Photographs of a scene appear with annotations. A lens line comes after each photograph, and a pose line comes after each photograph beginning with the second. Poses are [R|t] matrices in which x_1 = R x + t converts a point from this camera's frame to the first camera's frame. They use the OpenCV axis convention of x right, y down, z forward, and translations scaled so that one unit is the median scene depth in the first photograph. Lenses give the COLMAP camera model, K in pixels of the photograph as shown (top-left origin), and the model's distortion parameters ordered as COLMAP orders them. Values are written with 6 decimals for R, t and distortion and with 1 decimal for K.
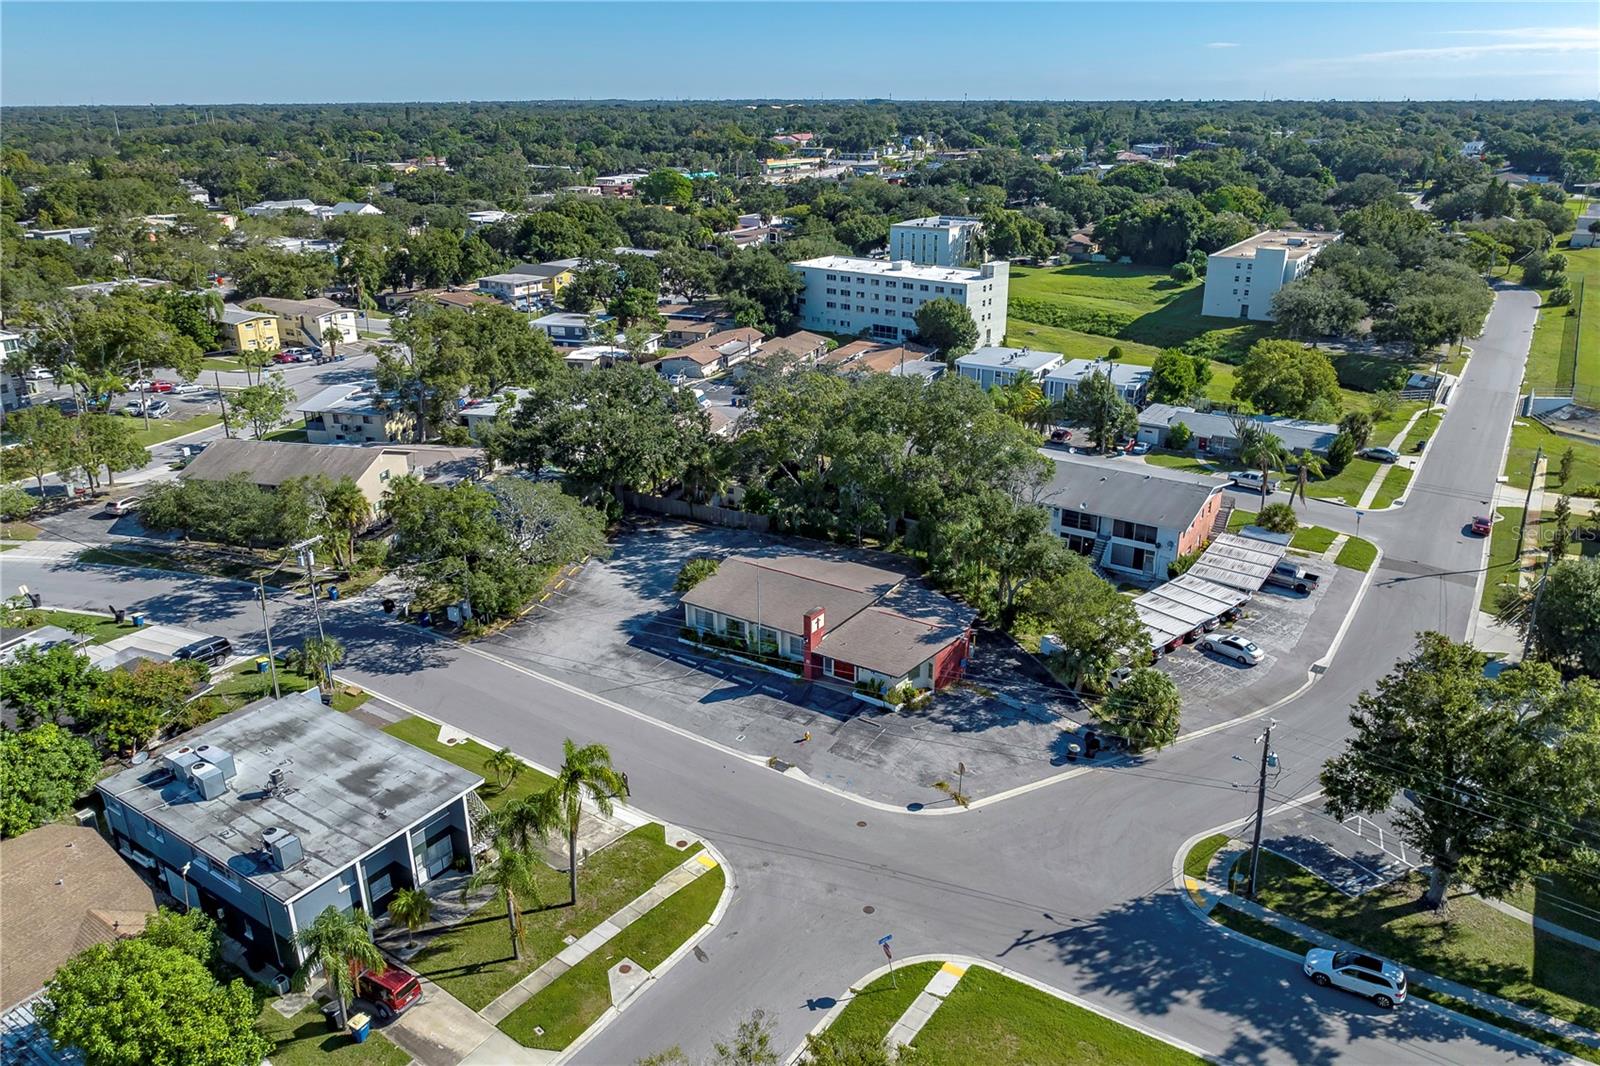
lens RADIAL K [[1122.6, 0, 812.0], [0, 1122.6, 544.3], [0, 0, 1]] dist [-0.031133, 0.027668]
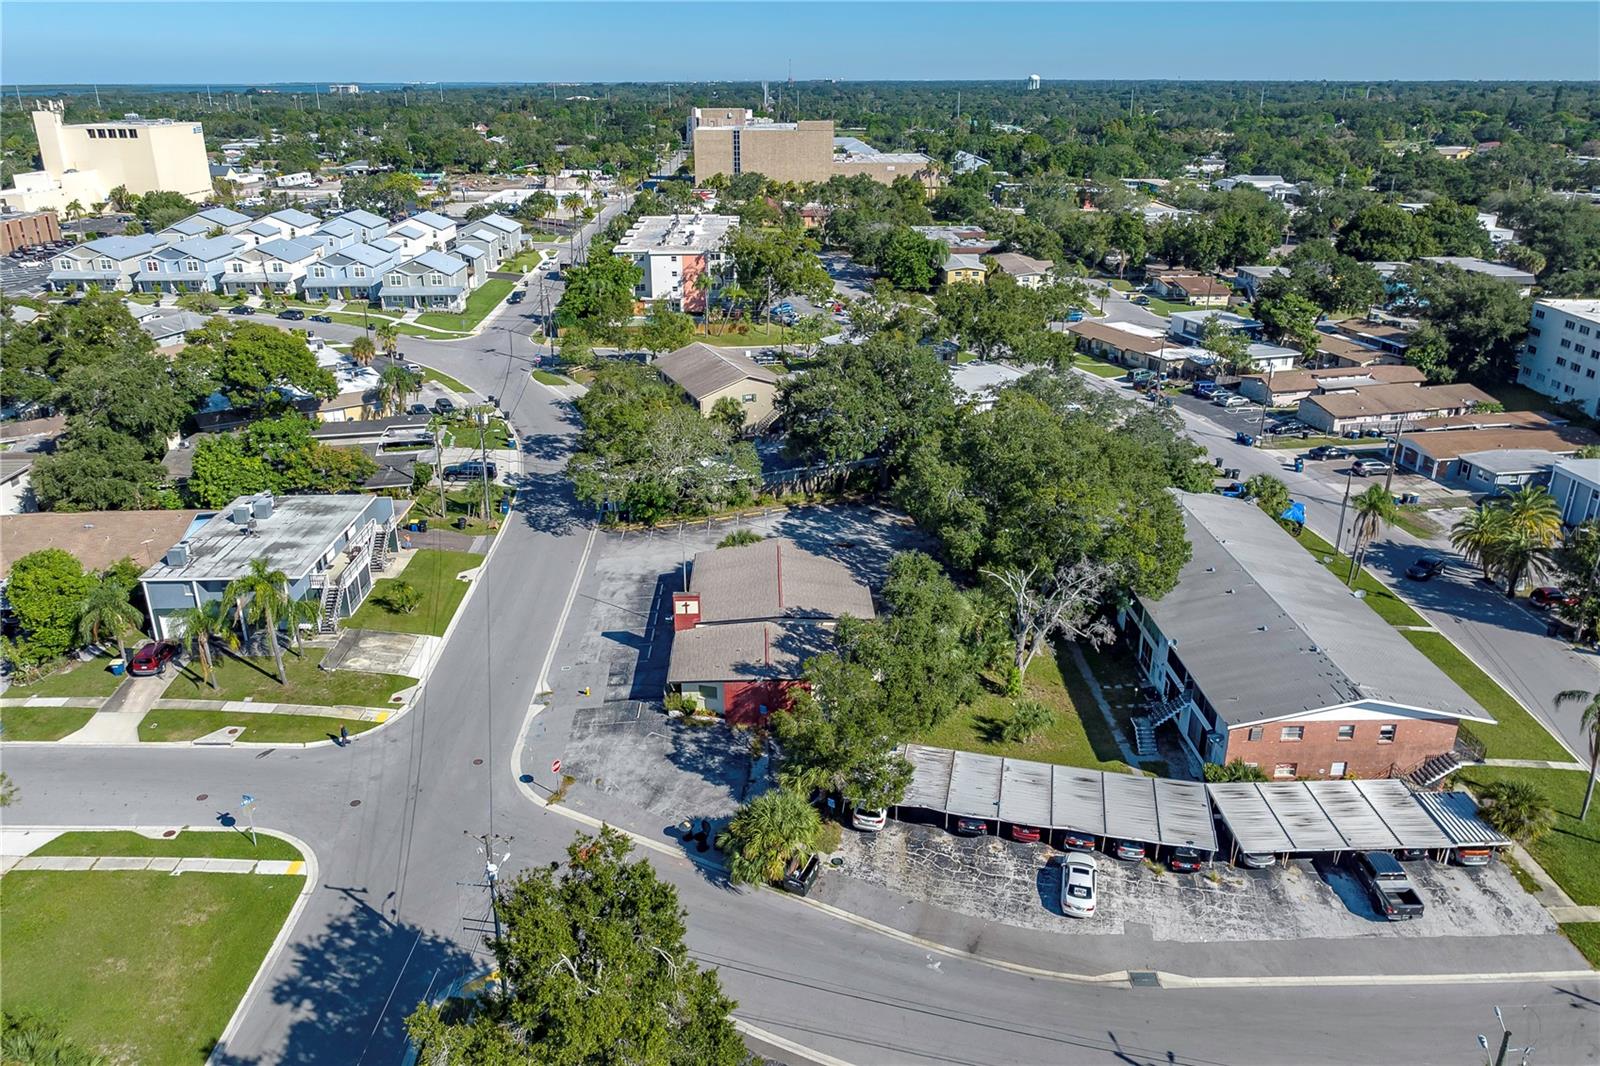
lens RADIAL K [[1122.6, 0, 796.6], [0, 1122.6, 519.7], [0, 0, 1]] dist [-0.031133, 0.027668]
pose [[0.569385, 0.304667, -0.763530, 0.766260], [-0.304638, 0.940860, 0.148250, -0.172961], [0.763542, 0.148189, 0.628525, 0.423247]]
